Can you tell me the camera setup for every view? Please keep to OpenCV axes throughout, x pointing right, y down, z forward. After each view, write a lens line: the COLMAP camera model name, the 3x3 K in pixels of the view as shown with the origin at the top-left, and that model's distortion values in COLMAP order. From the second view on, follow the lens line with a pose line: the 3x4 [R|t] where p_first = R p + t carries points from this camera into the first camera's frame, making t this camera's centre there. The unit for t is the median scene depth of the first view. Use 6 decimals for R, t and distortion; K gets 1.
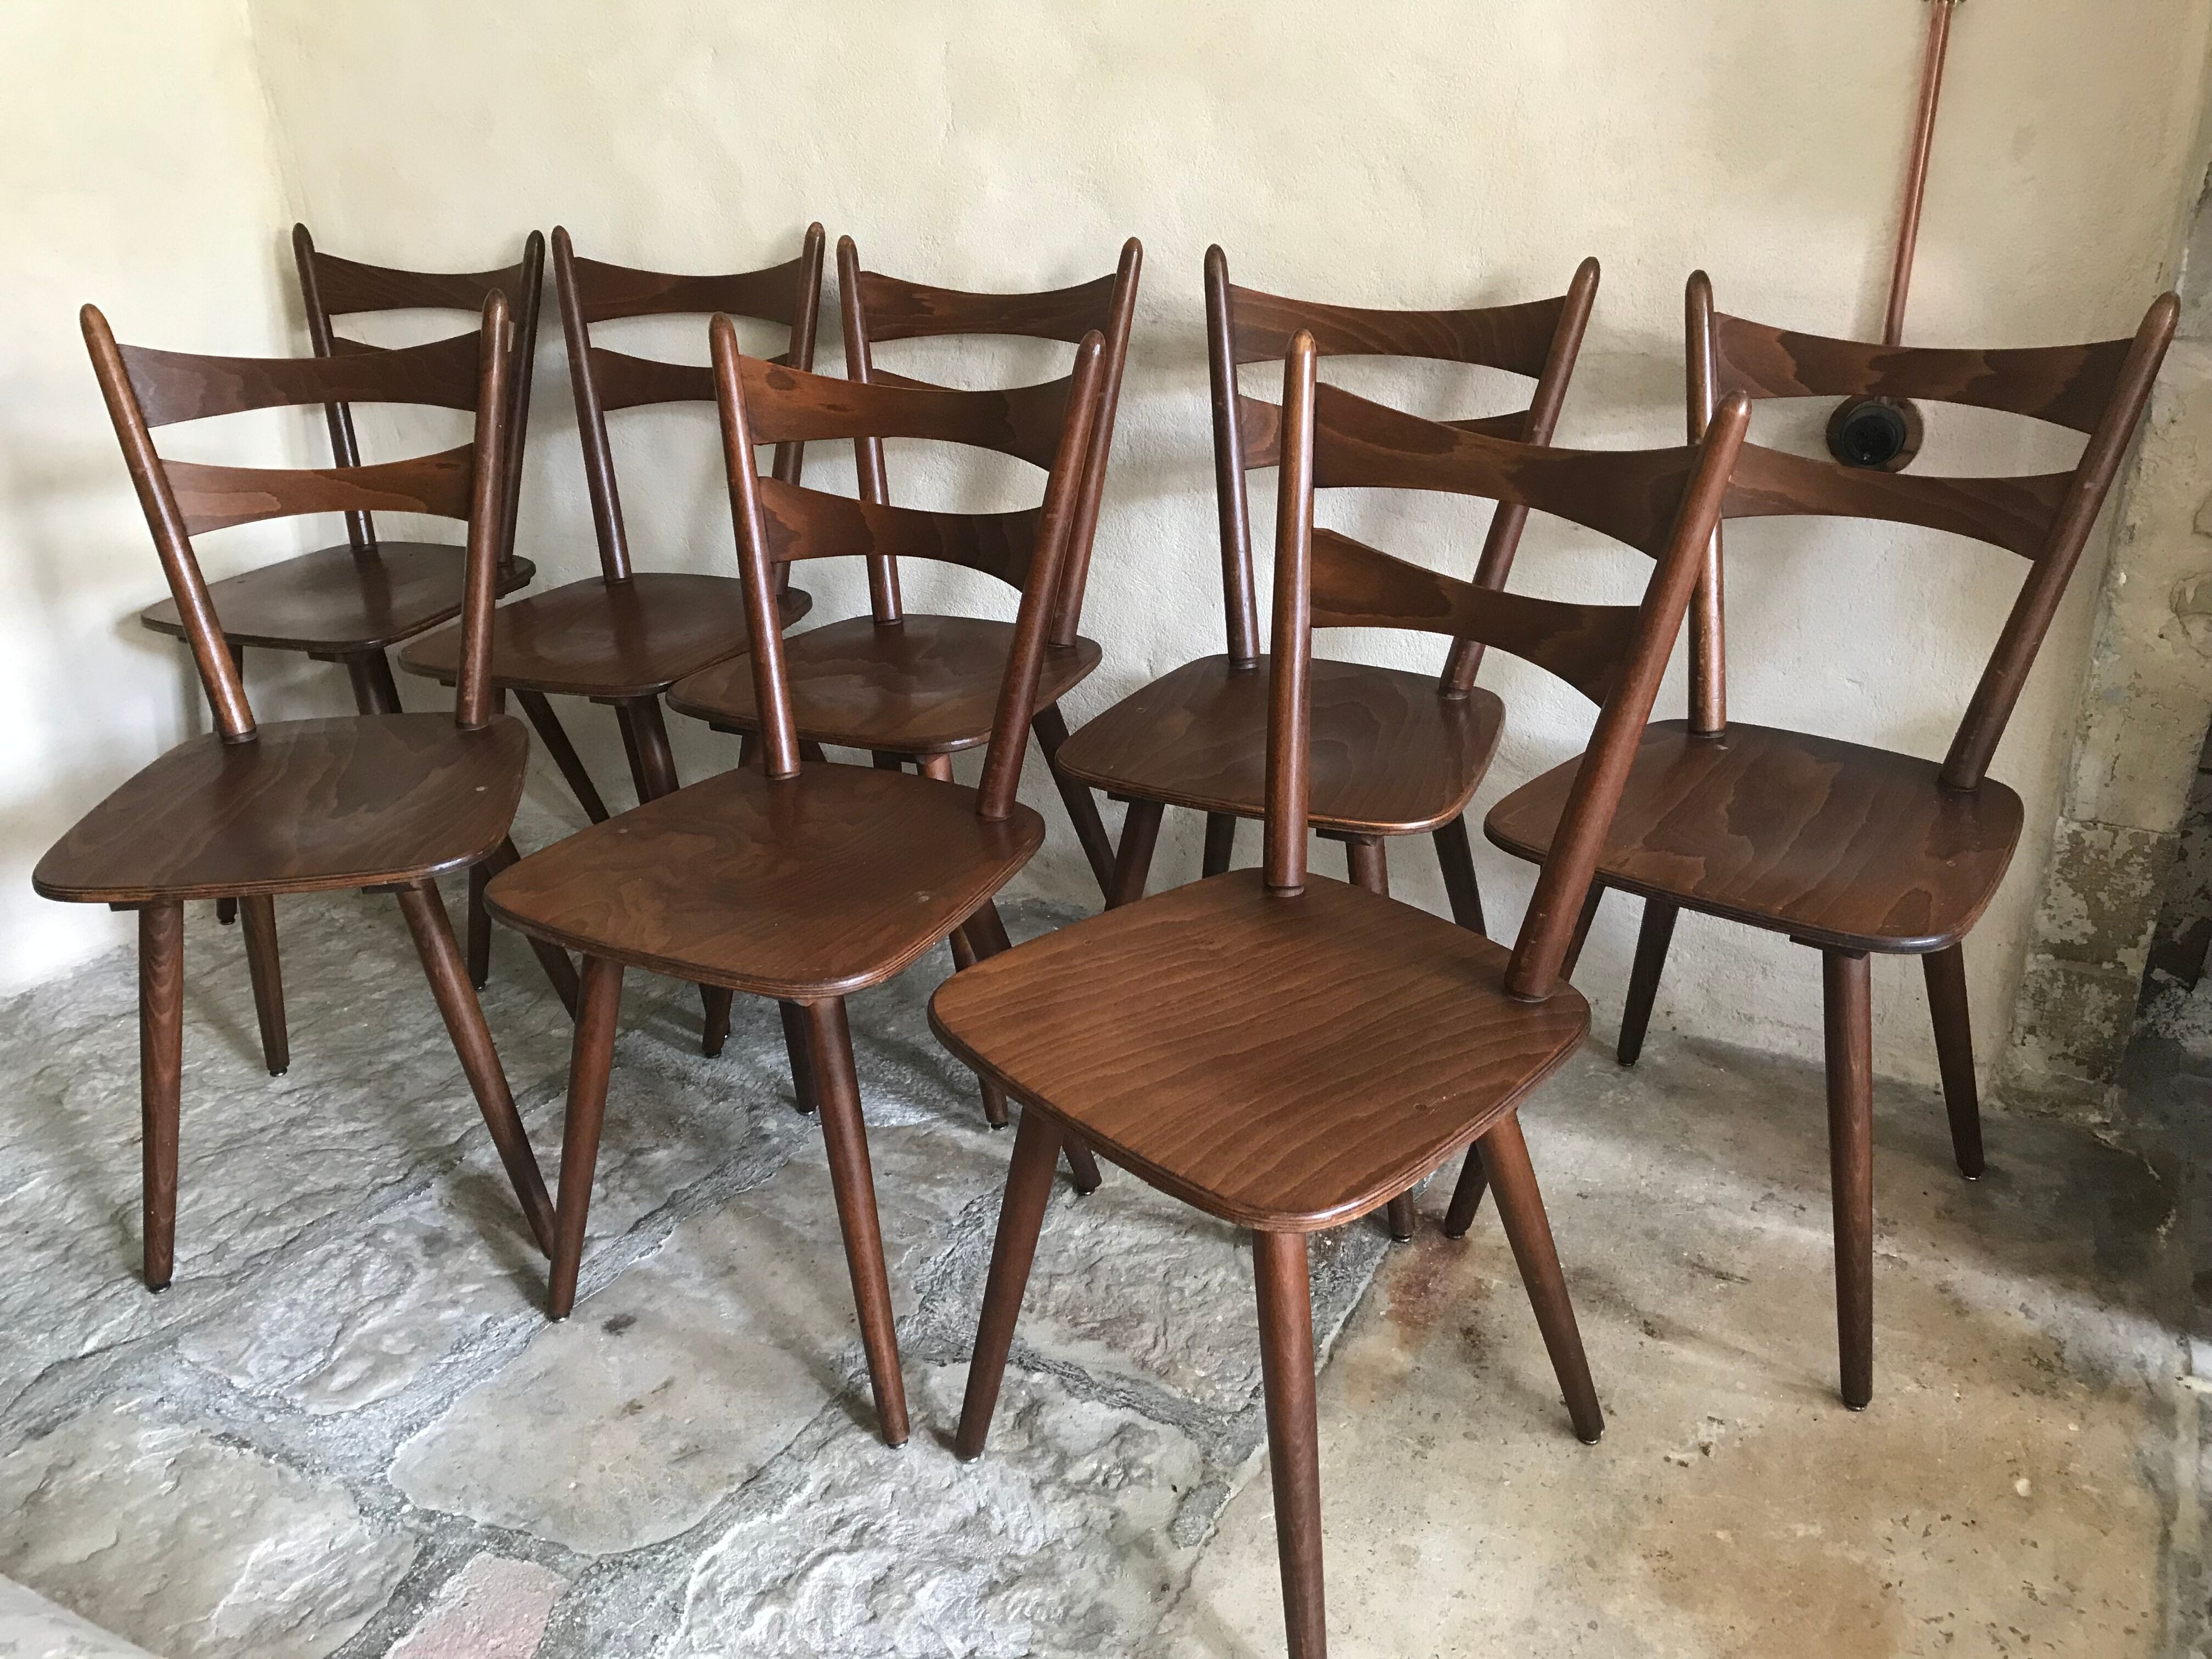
lens RADIAL K [[1802.9, 0, 1103.6], [0, 1802.9, 825.7], [0, 0, 1]] dist [0.018467, -0.004171]
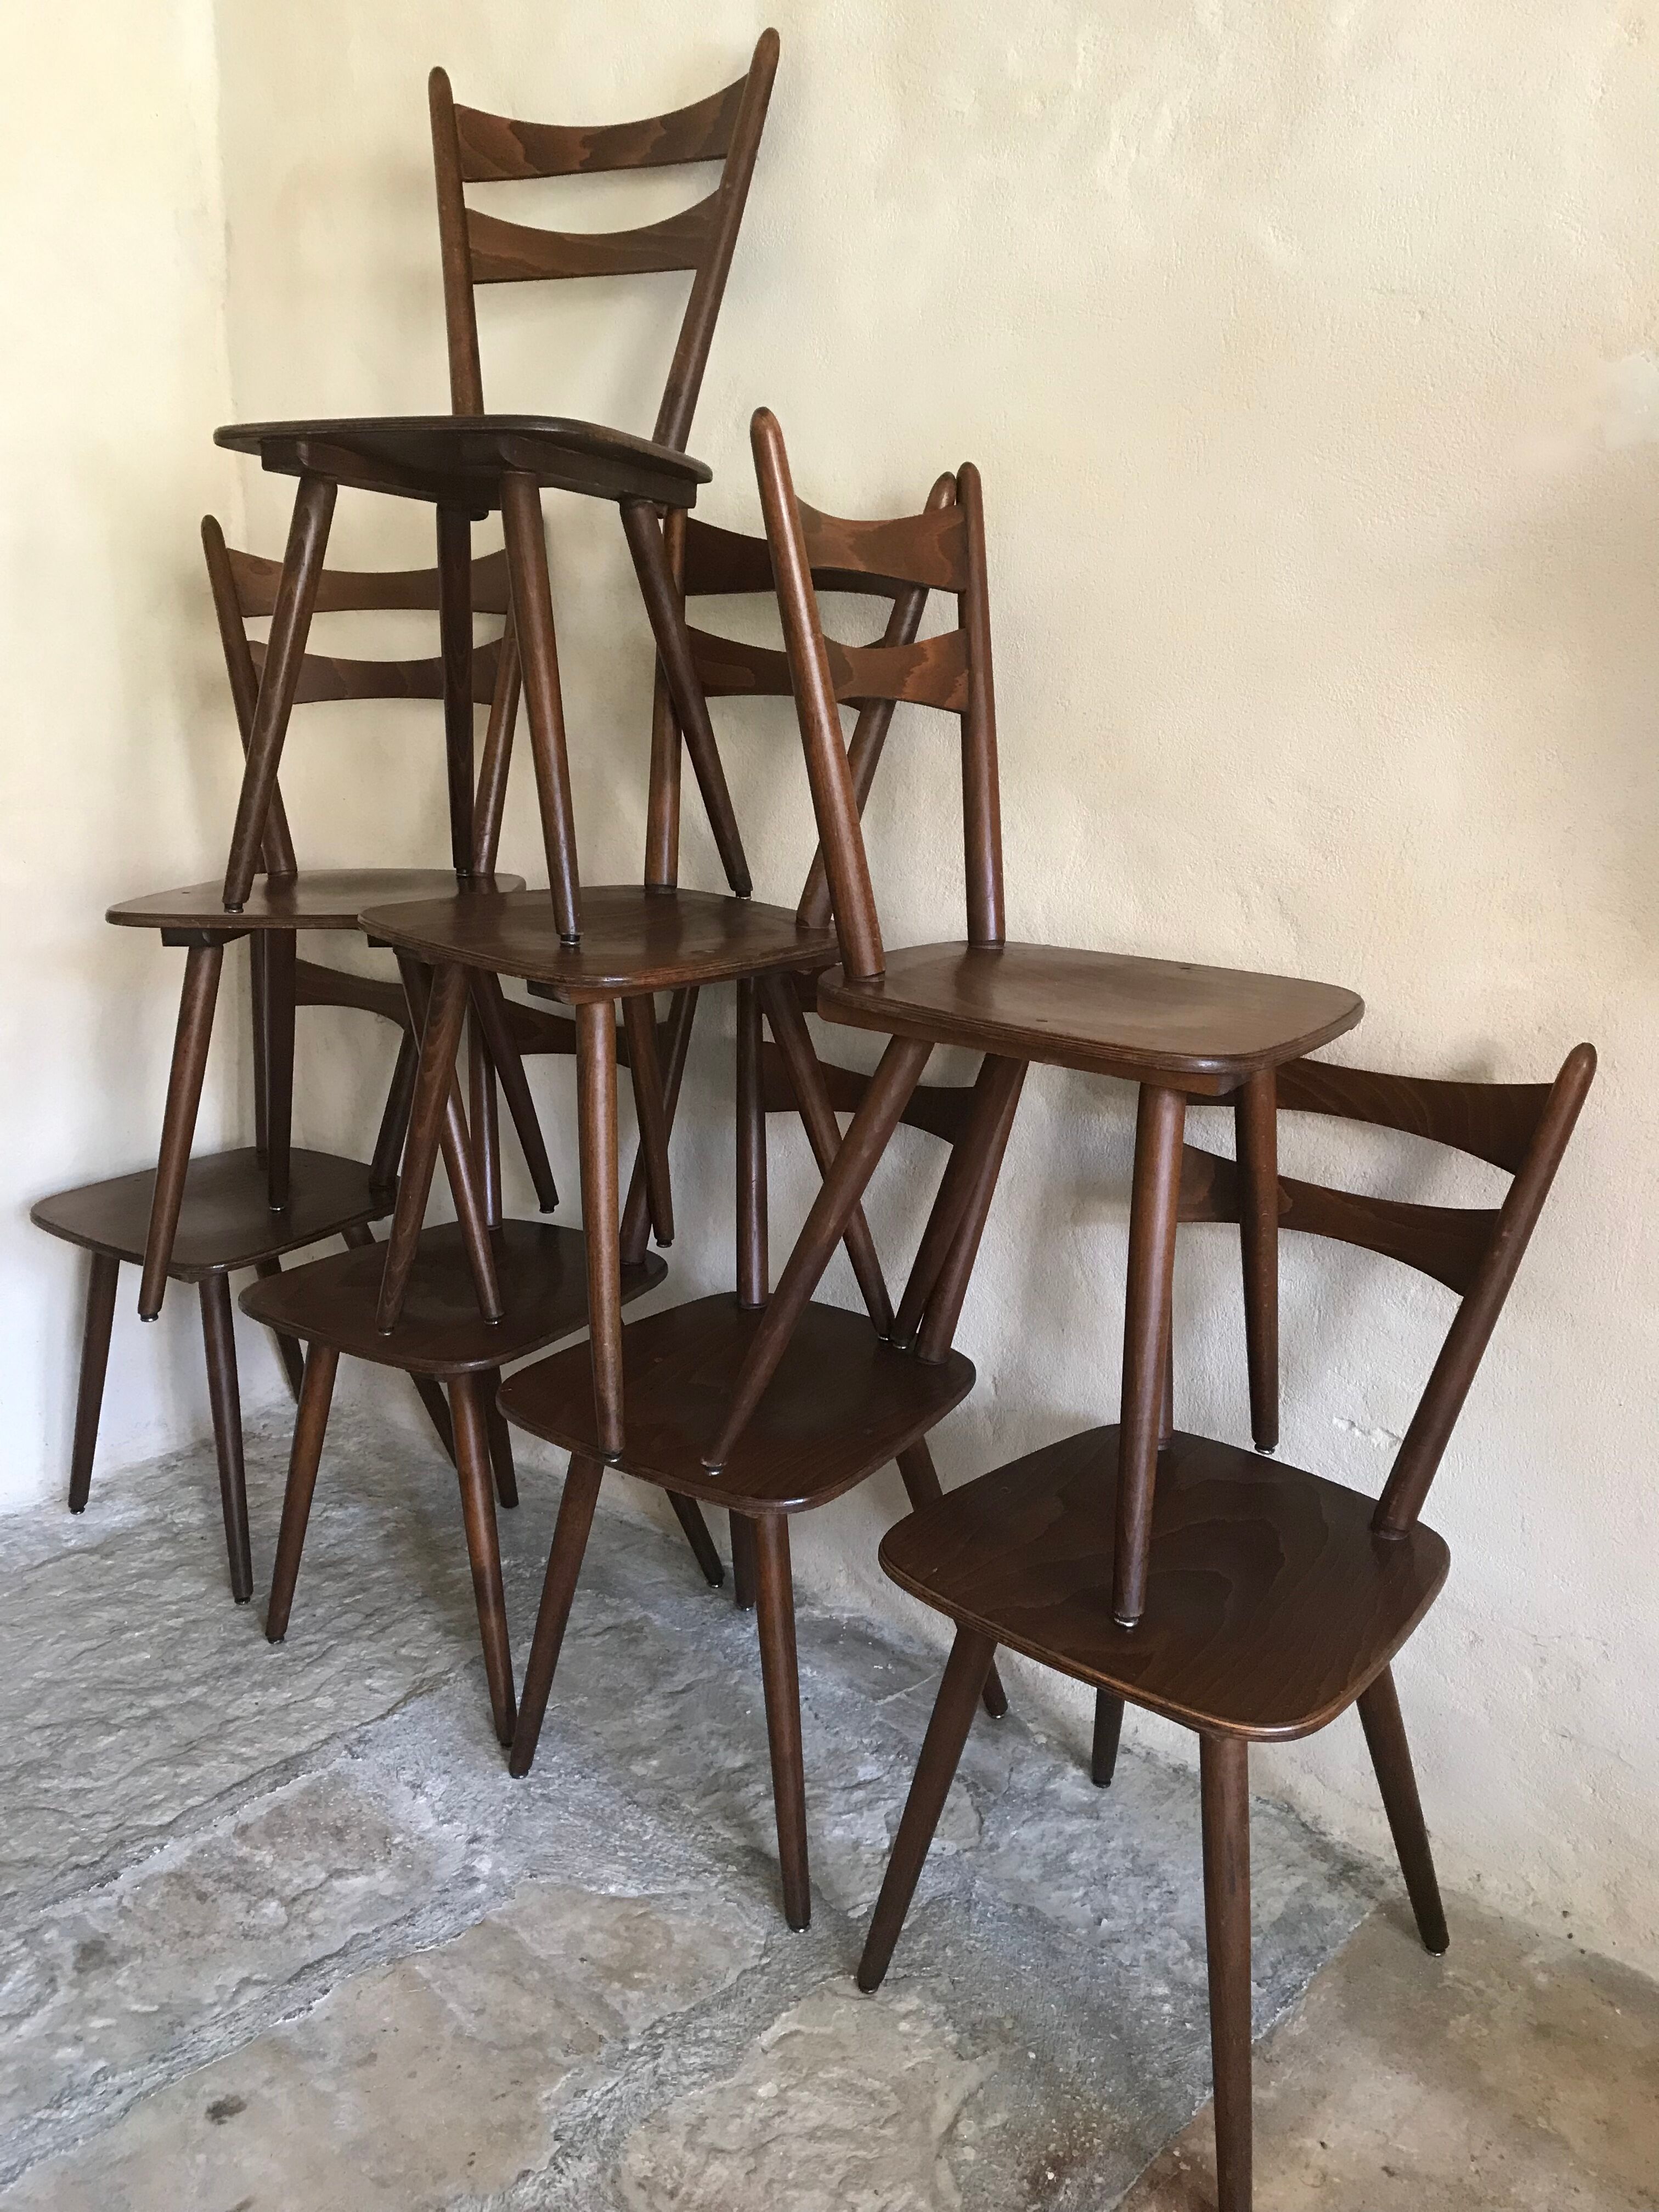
lens RADIAL K [[1810.2, 0, 827.8], [0, 1810.2, 1090.3], [0, 0, 1]] dist [0.013963, 0.001183]
pose [[0.972560, 0.094000, -0.212817, 0.165612], [-0.125799, 0.981961, -0.141167, -0.129009], [0.195708, 0.164065, 0.966841, 0.114328]]
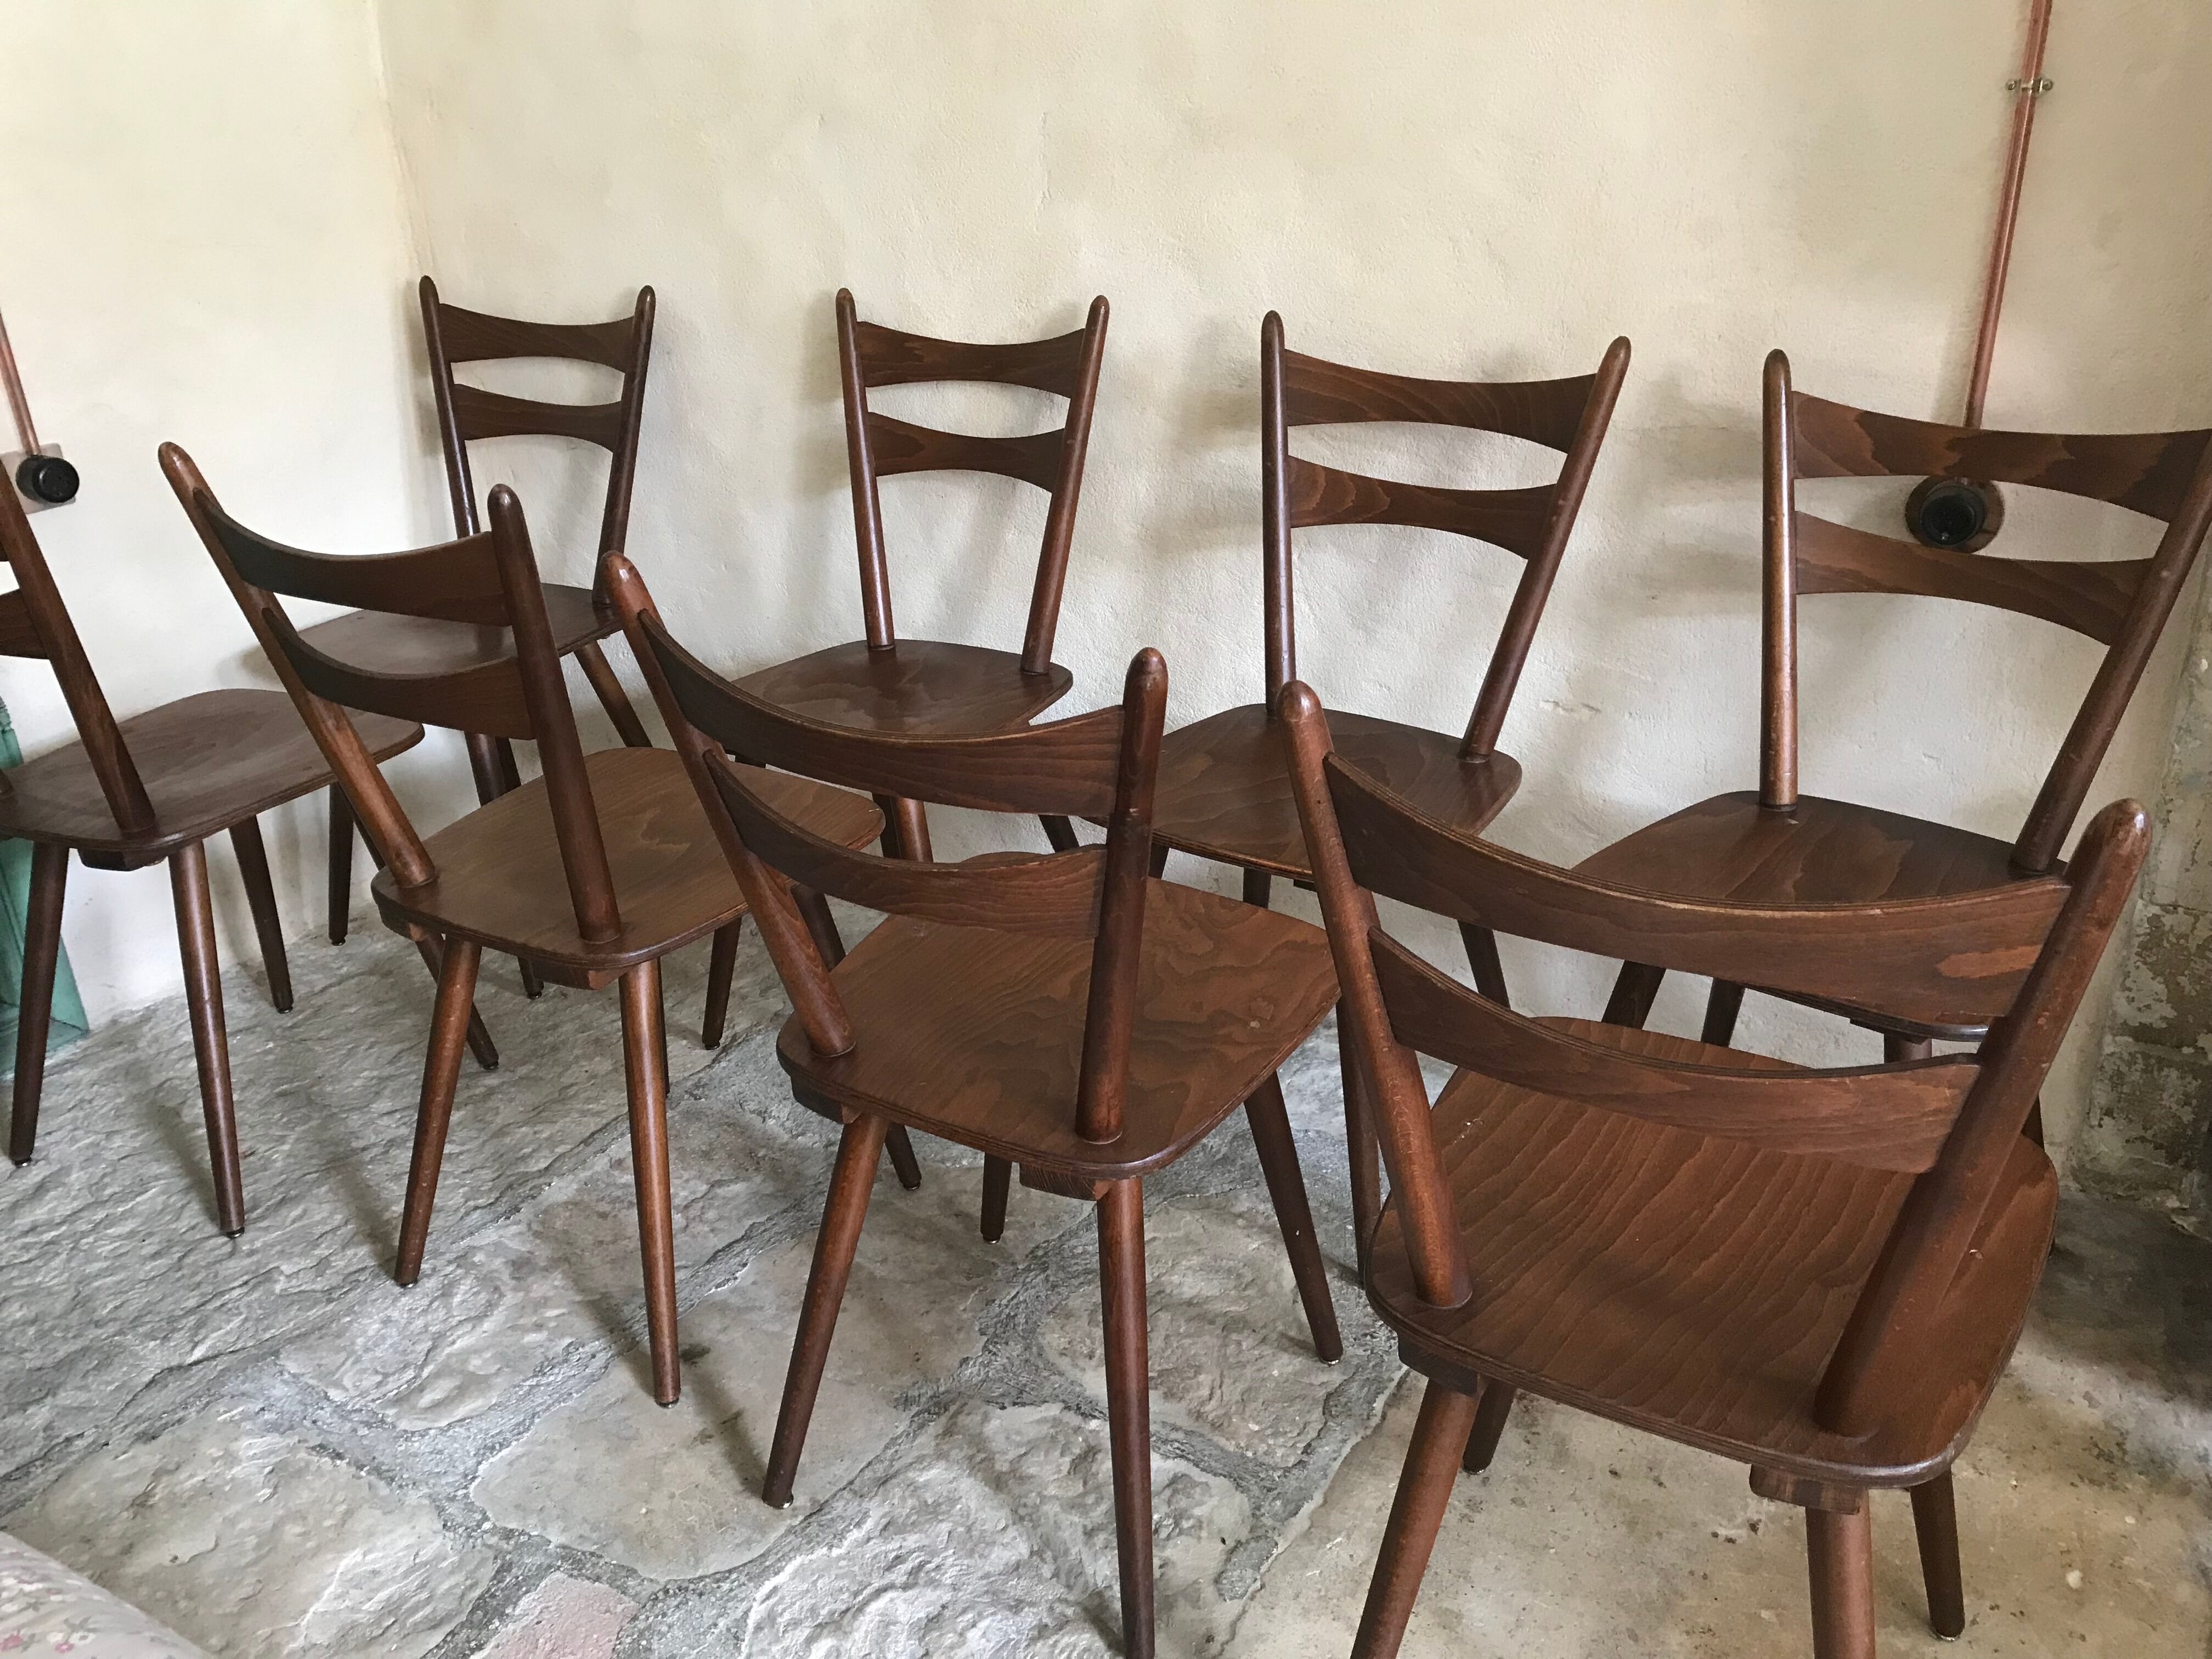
lens RADIAL K [[1810.2, 0, 1103.4], [0, 1810.2, 825.2], [0, 0, 1]] dist [0.013963, 0.001183]
pose [[0.998192, 0.024632, -0.054827, 0.016070], [-0.025201, 0.999635, -0.009699, -0.023436], [0.054568, 0.011063, 0.998449, -0.028486]]
